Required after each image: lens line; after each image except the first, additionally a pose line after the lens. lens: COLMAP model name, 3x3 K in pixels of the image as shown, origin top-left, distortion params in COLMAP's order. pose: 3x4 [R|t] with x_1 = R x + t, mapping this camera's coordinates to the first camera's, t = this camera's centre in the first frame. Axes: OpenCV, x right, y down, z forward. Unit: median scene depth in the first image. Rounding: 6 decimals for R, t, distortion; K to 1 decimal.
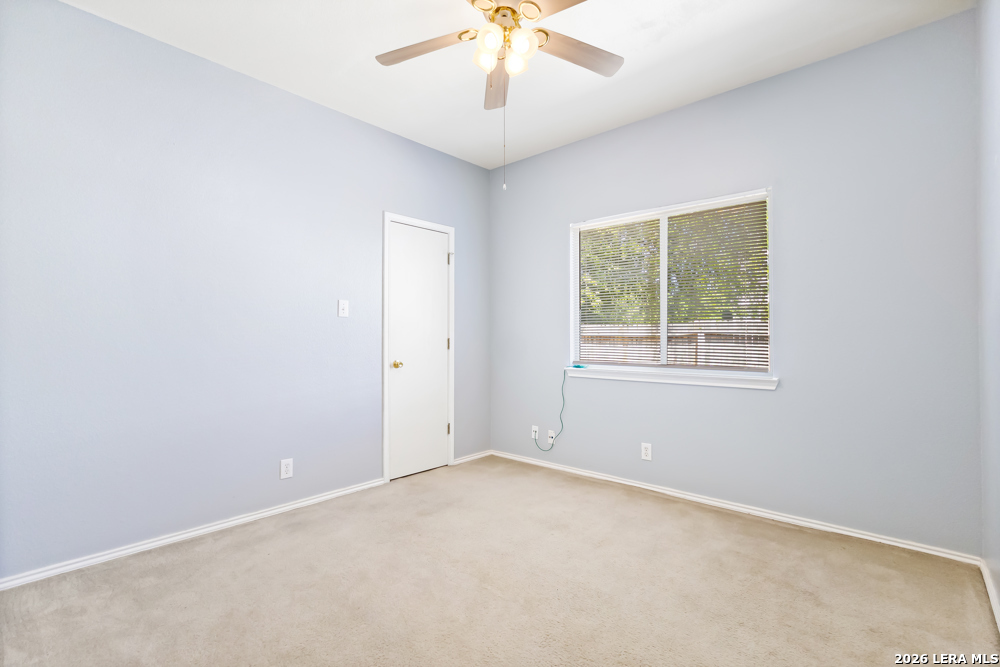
lens RADIAL K [[462.2, 0, 500.0], [0, 462.2, 335.2], [0, 0, 1]] dist [0.001725, 0.000547]
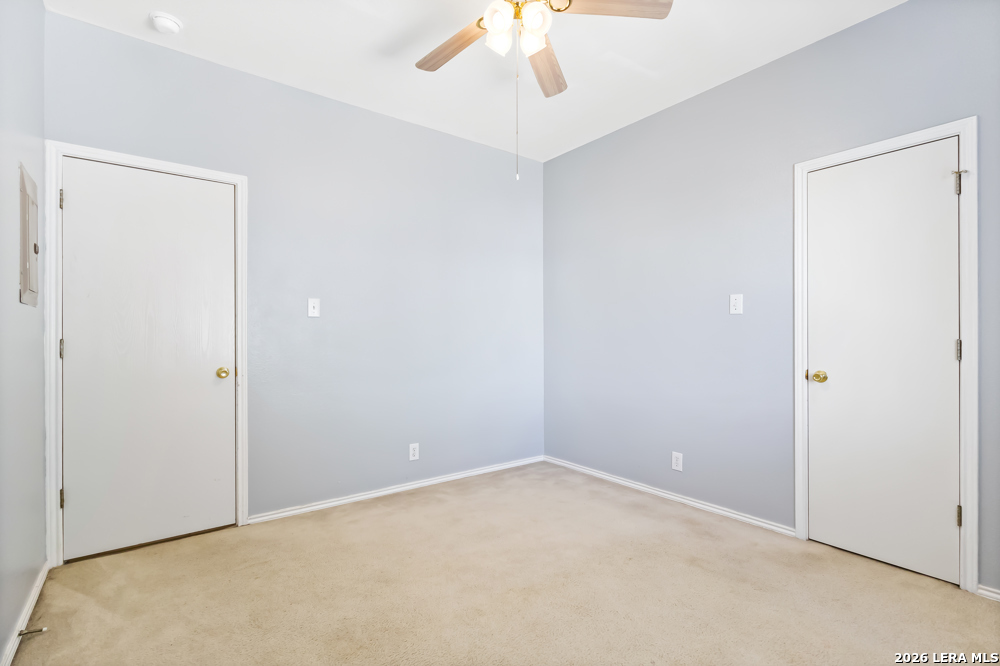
lens RADIAL K [[462.2, 0, 505.3], [0, 462.2, 332.4], [0, 0, 1]] dist [0.001725, 0.000547]
pose [[-0.175565, -0.010395, -0.984413, 0.623984], [0.004833, 0.999923, -0.011421, 0.003803], [0.984456, -0.006763, -0.175501, 0.768266]]
